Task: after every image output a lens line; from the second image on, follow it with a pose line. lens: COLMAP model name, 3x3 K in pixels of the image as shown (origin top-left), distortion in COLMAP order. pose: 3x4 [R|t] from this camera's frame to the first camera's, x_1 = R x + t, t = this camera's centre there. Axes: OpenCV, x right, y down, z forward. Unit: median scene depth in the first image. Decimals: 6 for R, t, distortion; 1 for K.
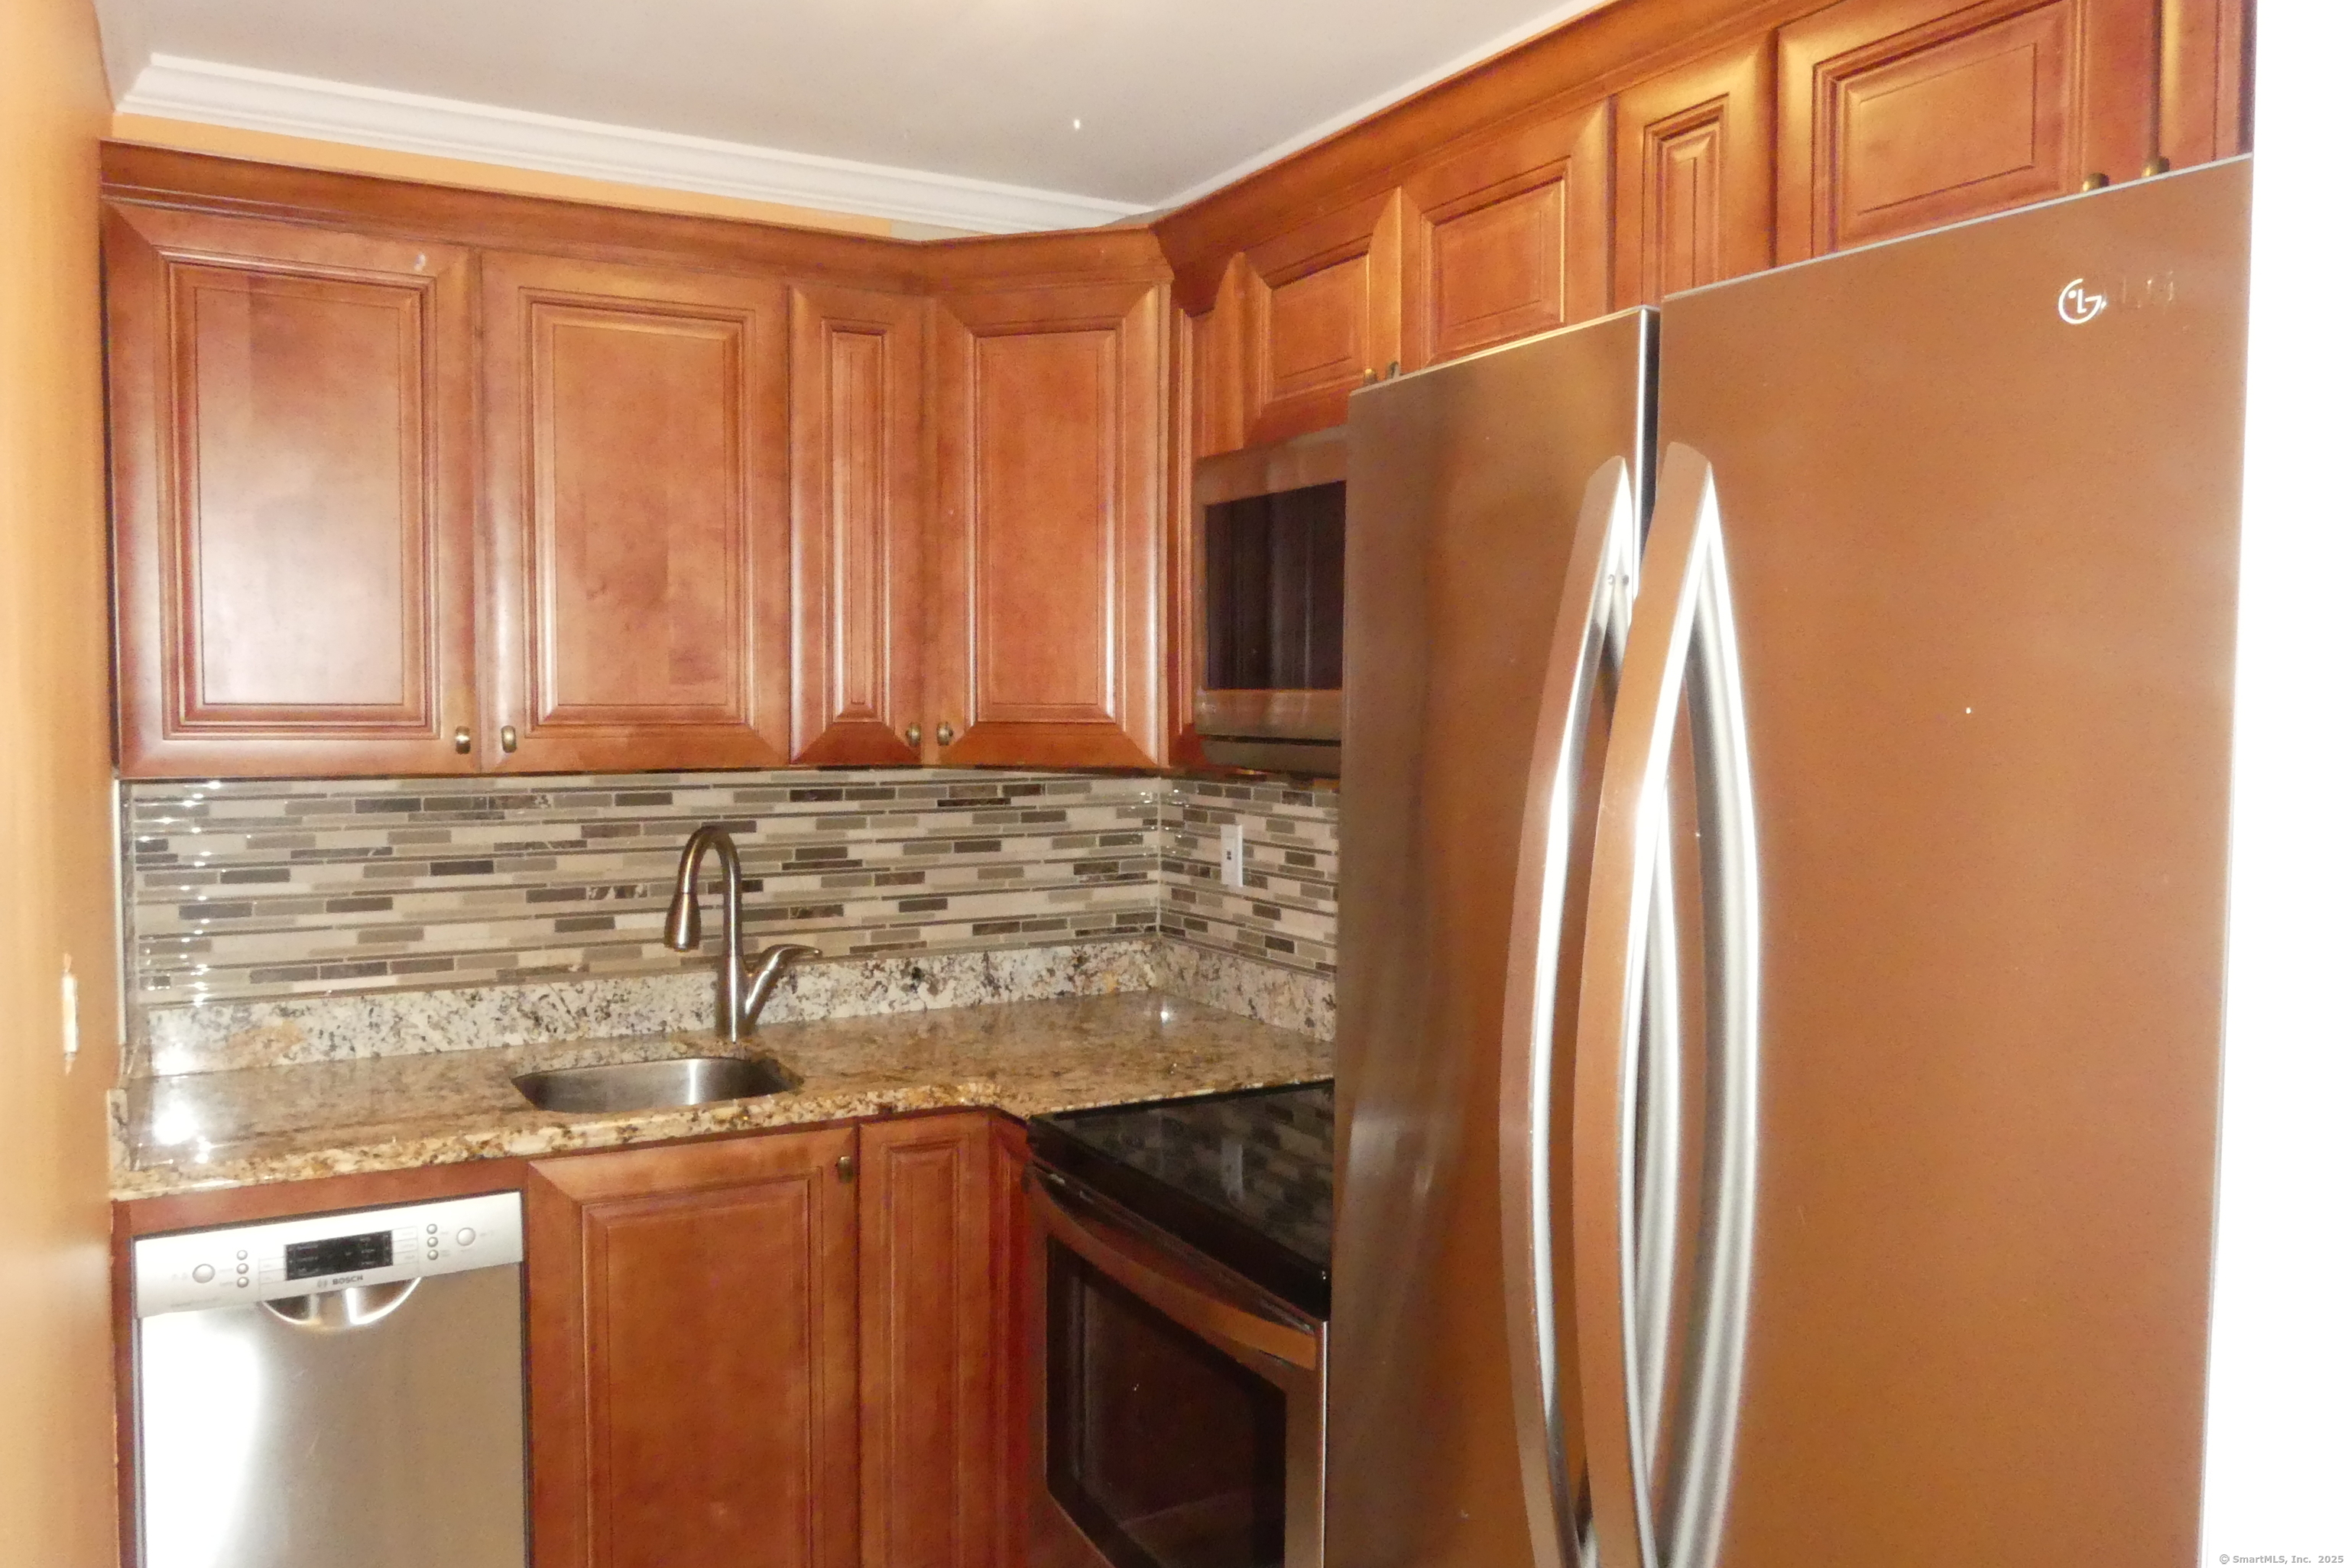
lens RADIAL K [[1804.3, 0, 1181.6], [0, 1804.3, 783.6], [0, 0, 1]] dist [-0.014974, -0.017869]
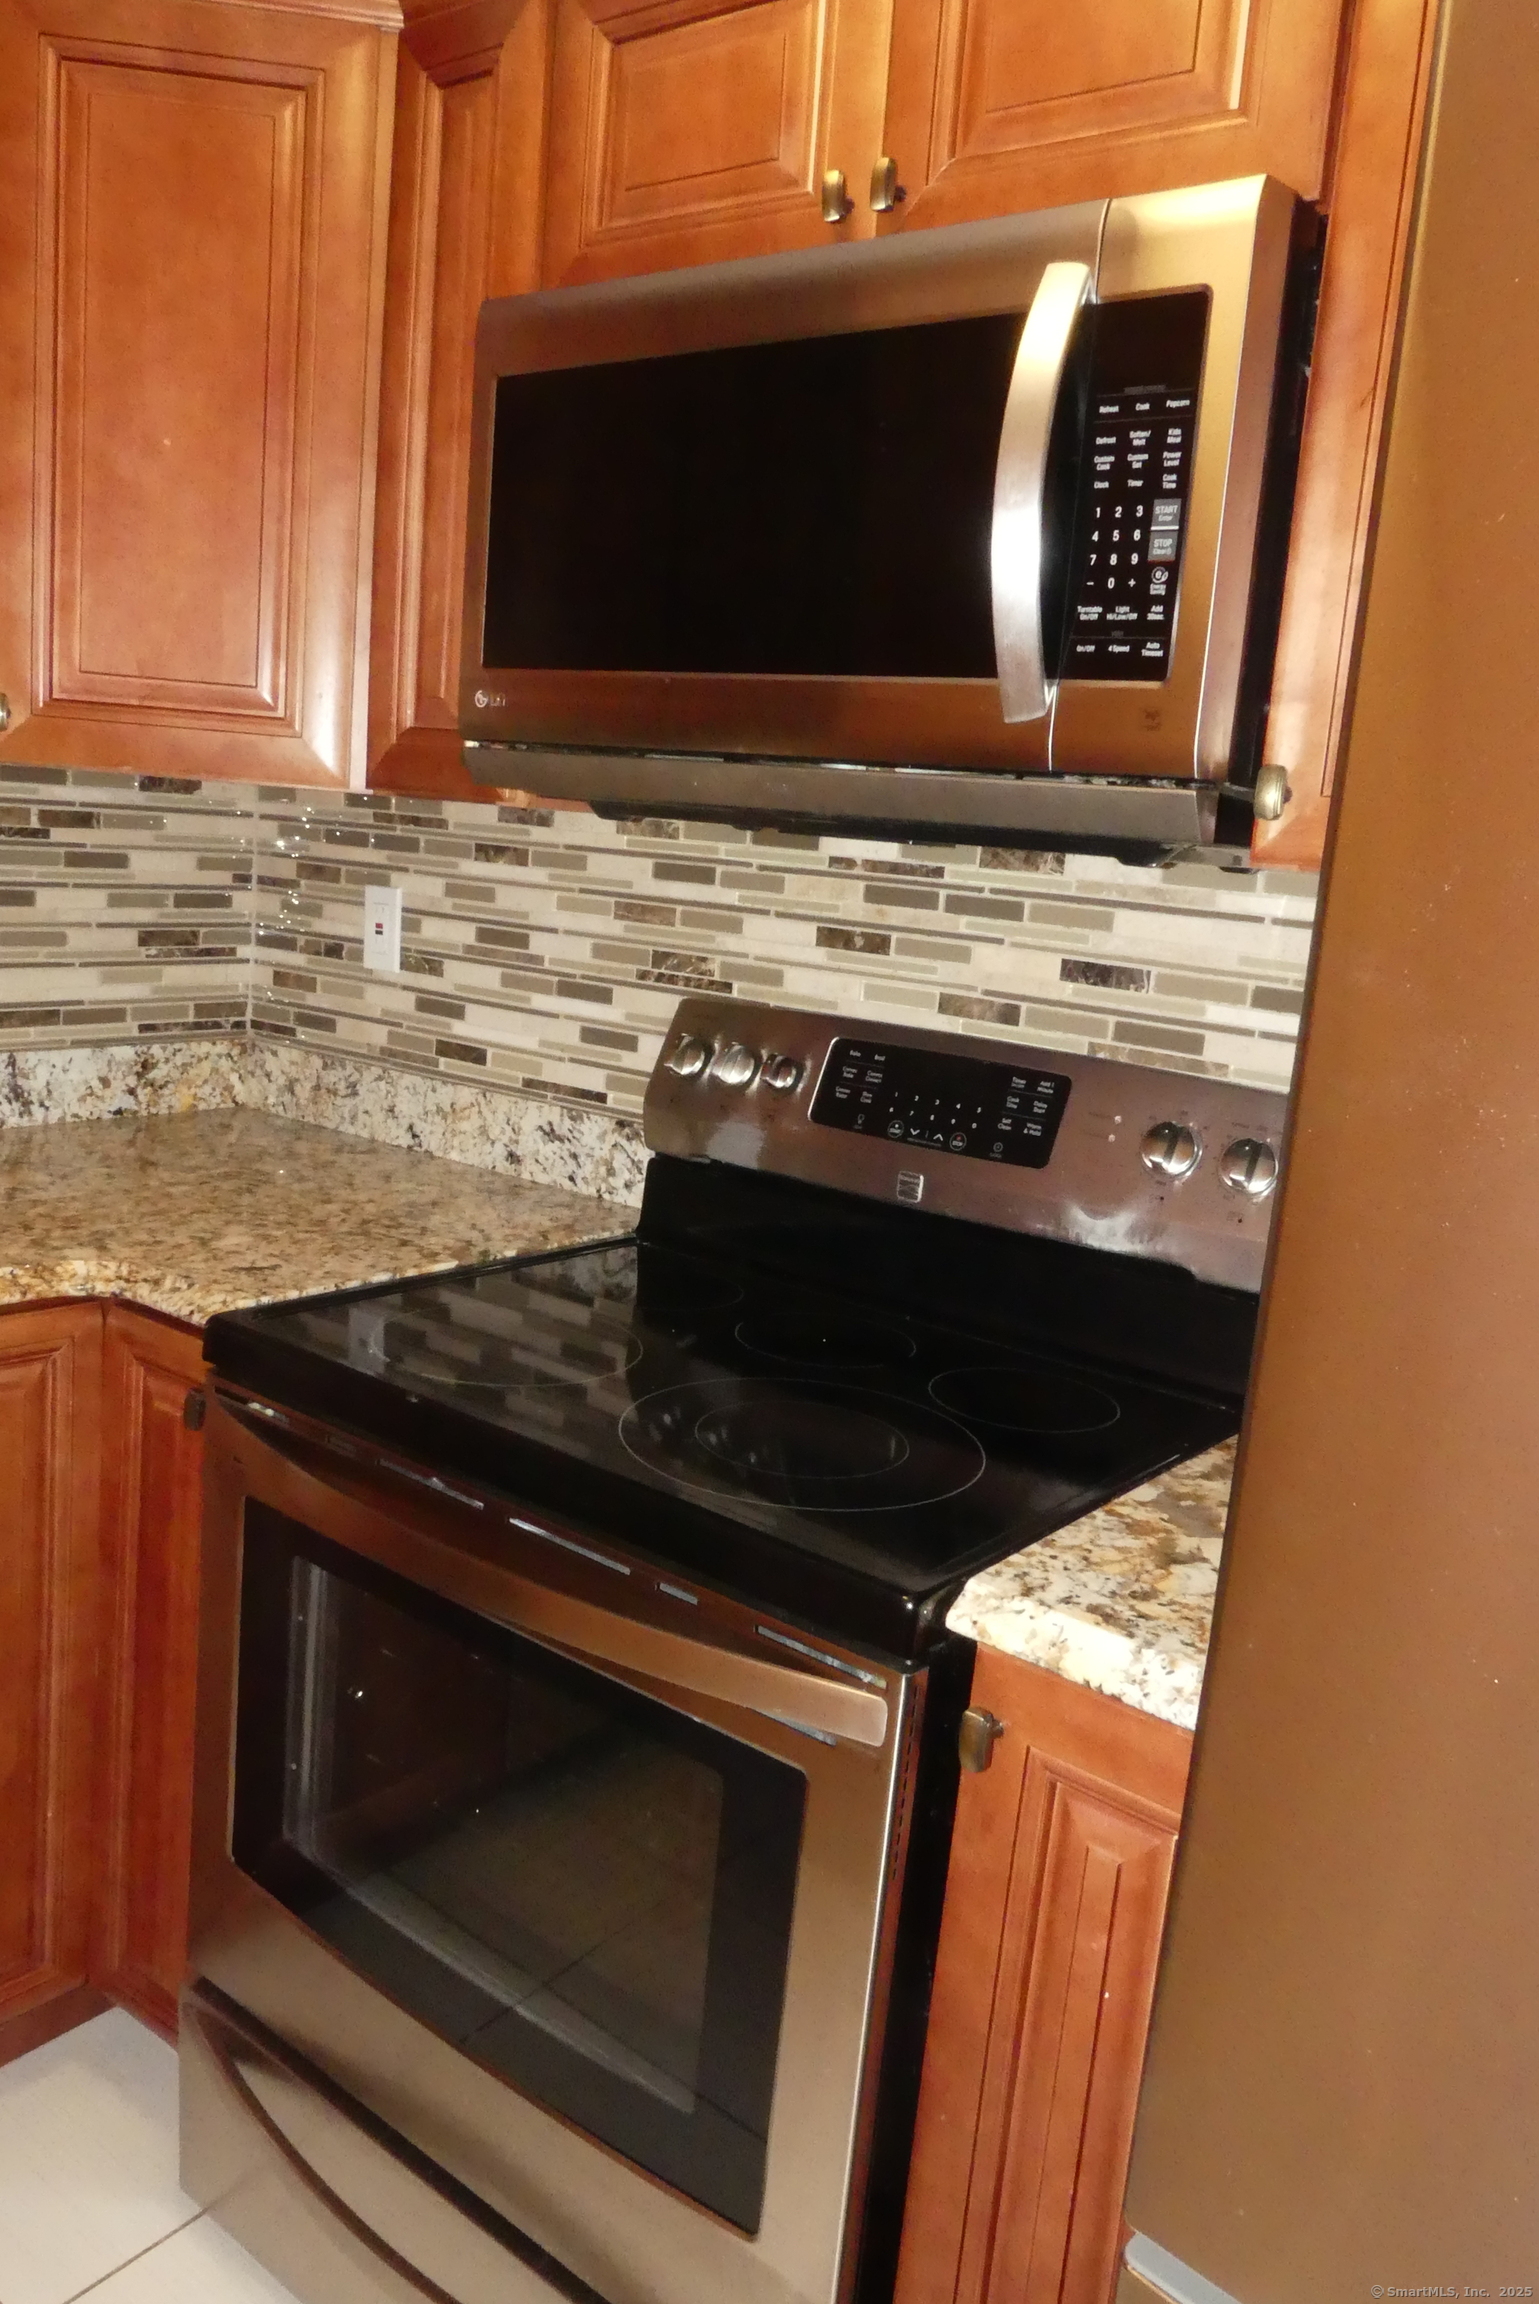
lens RADIAL K [[1770.7, 0, 762.4], [0, 1770.7, 1153.8], [0, 0, 1]] dist [-0.014974, -0.017869]
pose [[0.914600, -0.001102, 0.404358, -0.121468], [-0.060541, 0.988351, 0.139629, 0.020346], [-0.399802, -0.152185, 0.903880, 0.274752]]
